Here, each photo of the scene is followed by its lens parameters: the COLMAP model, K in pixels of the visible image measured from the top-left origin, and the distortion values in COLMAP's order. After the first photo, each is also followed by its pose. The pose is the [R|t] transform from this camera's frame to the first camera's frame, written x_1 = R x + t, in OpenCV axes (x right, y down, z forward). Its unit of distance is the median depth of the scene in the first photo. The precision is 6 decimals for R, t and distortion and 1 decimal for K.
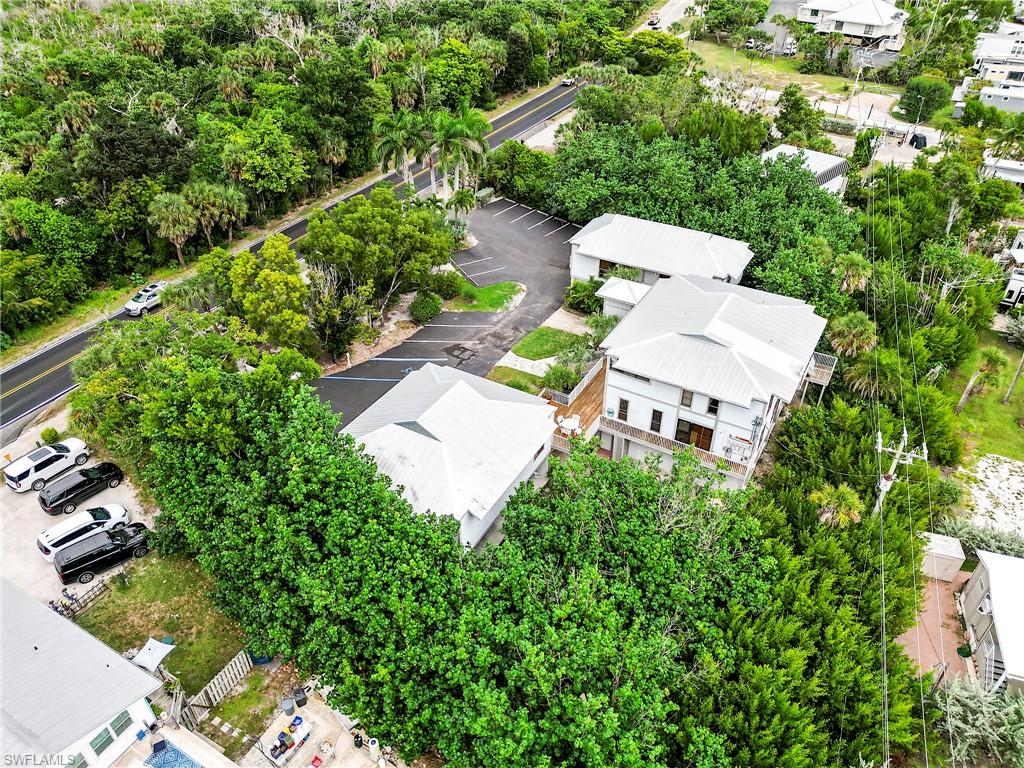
lens RADIAL K [[715.3, 0, 509.6], [0, 715.3, 390.4], [0, 0, 1]] dist [0.050653, -0.029276]
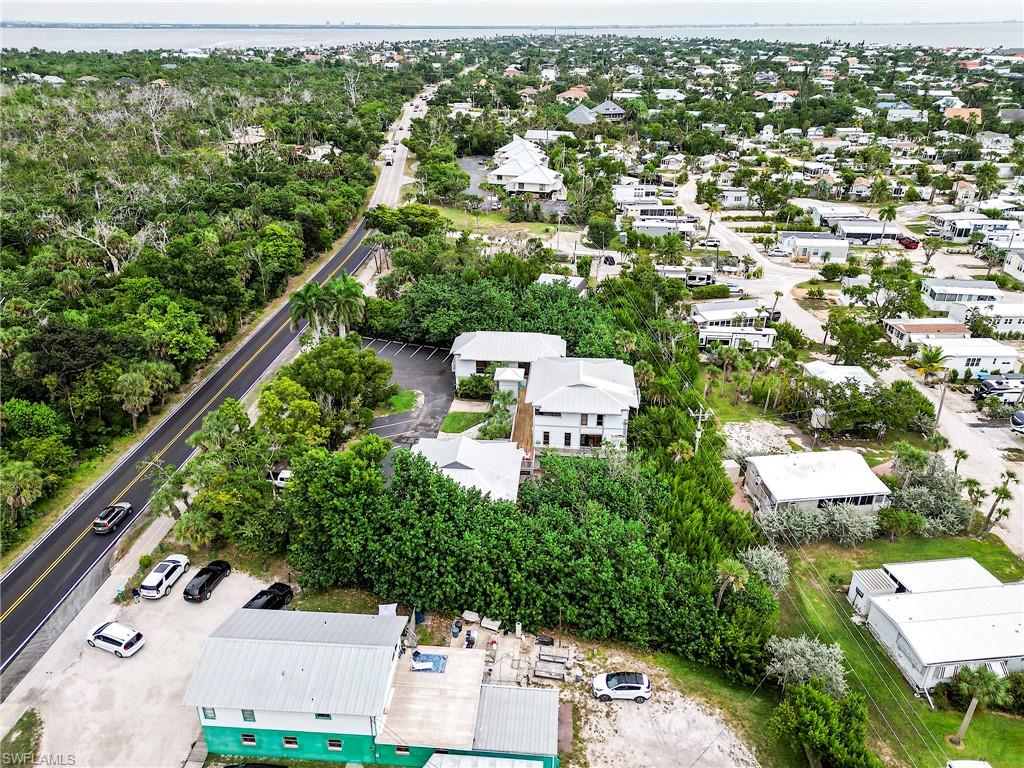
lens RADIAL K [[715.3, 0, 521.1], [0, 715.3, 389.4], [0, 0, 1]] dist [0.050653, -0.029276]
pose [[0.898301, -0.189174, 0.396572, -0.369640], [0.256846, 0.958383, -0.124629, 0.076676], [-0.356491, 0.213812, 0.909504, -0.344295]]
